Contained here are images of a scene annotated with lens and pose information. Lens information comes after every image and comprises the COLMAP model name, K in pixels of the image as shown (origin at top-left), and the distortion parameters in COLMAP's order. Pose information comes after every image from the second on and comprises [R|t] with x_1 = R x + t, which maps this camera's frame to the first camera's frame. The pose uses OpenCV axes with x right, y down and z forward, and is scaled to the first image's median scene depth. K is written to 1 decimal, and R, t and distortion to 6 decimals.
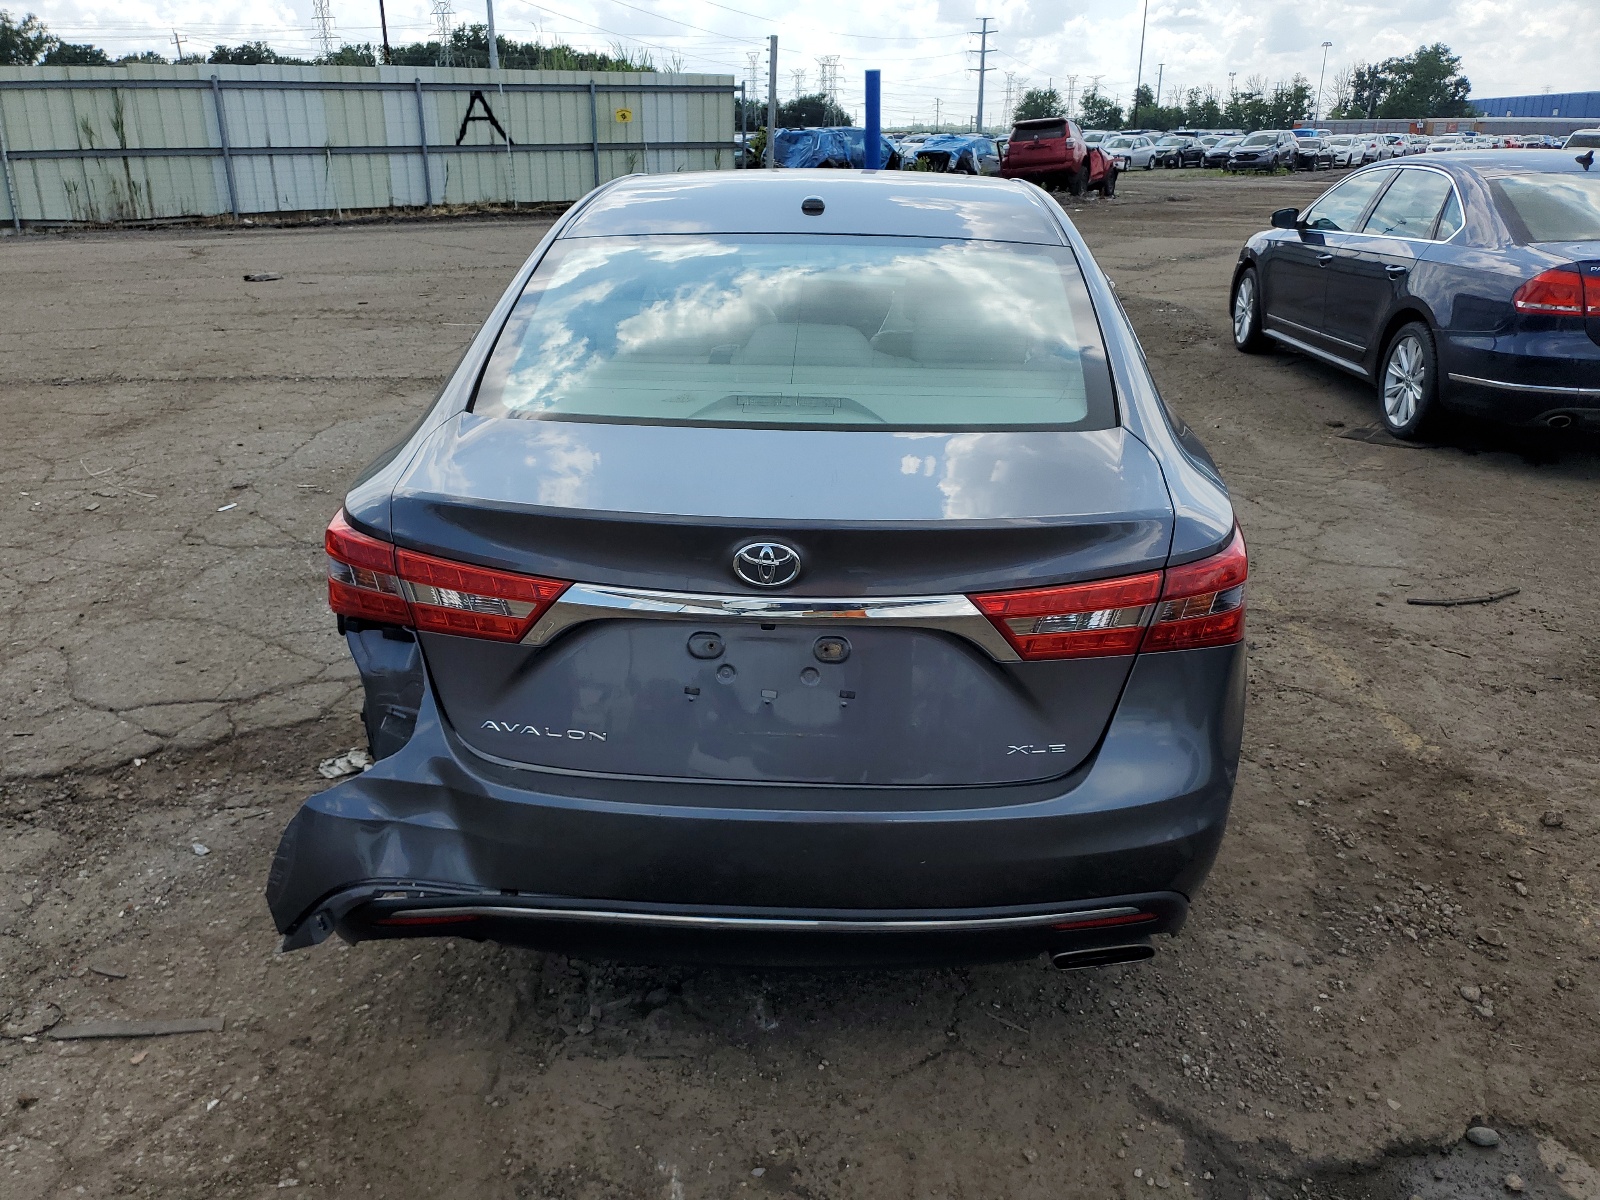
lens RADIAL K [[1228.9, 0, 800.0], [0, 1228.9, 600.0], [0, 0, 1]] dist [0.030126, 0.004717]
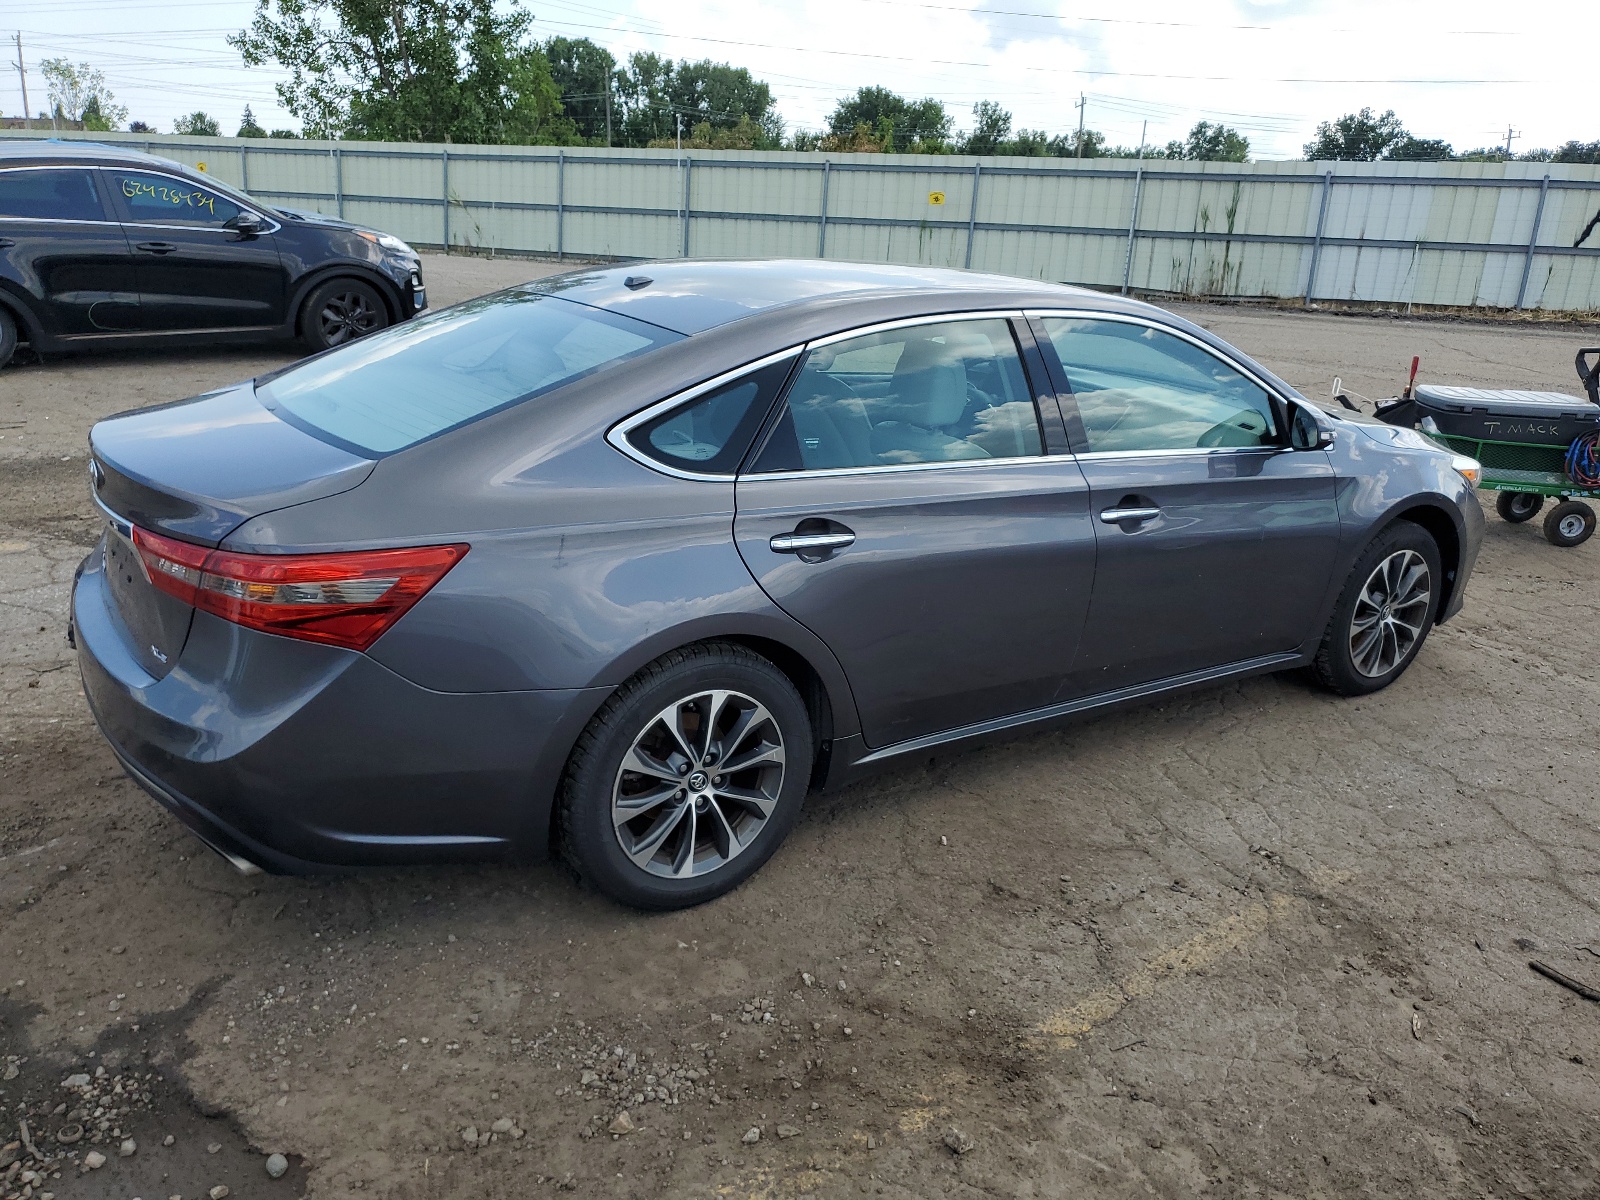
lens RADIAL K [[1230.6, 0, 800.0], [0, 1230.6, 600.0], [0, 0, 1]] dist [0.005714, 0.004316]
pose [[0.623378, 0.274964, -0.731980, 0.113180], [-0.322033, 0.943333, 0.080104, -0.018051], [0.712526, 0.185787, 0.676601, 0.042383]]
